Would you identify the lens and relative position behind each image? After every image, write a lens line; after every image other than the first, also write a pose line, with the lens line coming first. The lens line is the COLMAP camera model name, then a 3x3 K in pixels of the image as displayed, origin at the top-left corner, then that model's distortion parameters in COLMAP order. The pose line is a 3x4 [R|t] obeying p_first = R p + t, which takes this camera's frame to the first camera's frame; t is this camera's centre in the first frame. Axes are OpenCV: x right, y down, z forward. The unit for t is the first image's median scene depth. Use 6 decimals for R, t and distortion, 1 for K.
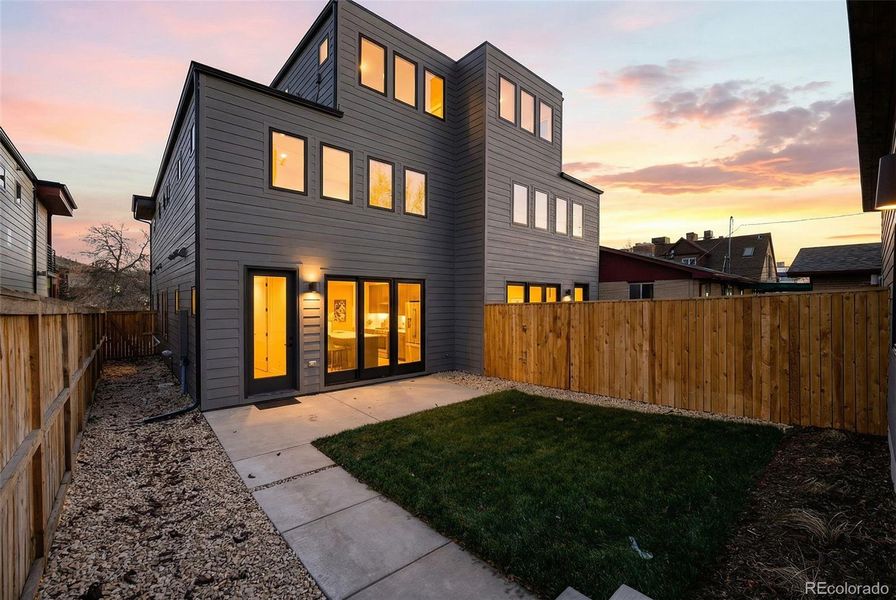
lens RADIAL K [[367.2, 0, 448.0], [0, 367.2, 300.0], [0, 0, 1]] dist [-0.000530, 0.000060]
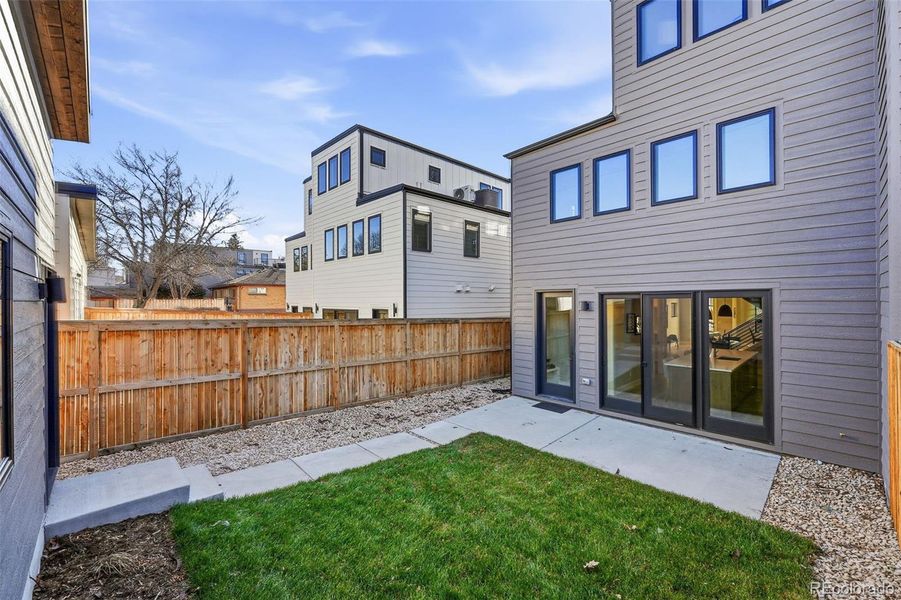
lens RADIAL K [[369.2, 0, 450.5], [0, 369.2, 300.0], [0, 0, 1]] dist [-0.000530, 0.000060]
pose [[0.049210, -0.006506, -0.998767, 0.777648], [0.005967, 0.999963, -0.006220, -0.059254], [0.998771, -0.005654, 0.049247, 0.706432]]
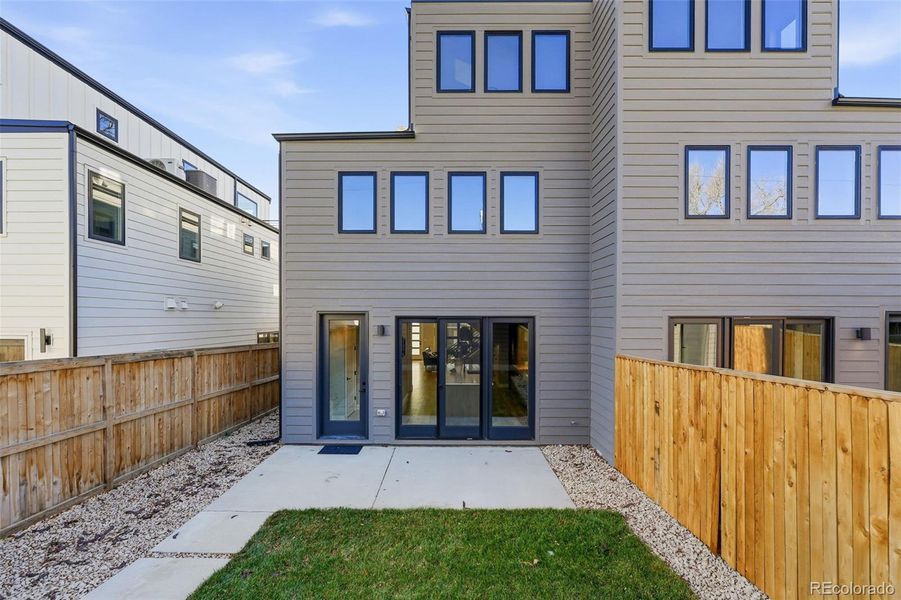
lens RADIAL K [[375.3, 0, 448.2], [0, 375.3, 321.5], [0, 0, 1]] dist [-0.002378, 0.000223]
pose [[0.746820, 0.000744, -0.665026, 0.477368], [0.001199, 0.999996, 0.002465, -0.073666], [0.665026, -0.002639, 0.746816, 0.495080]]
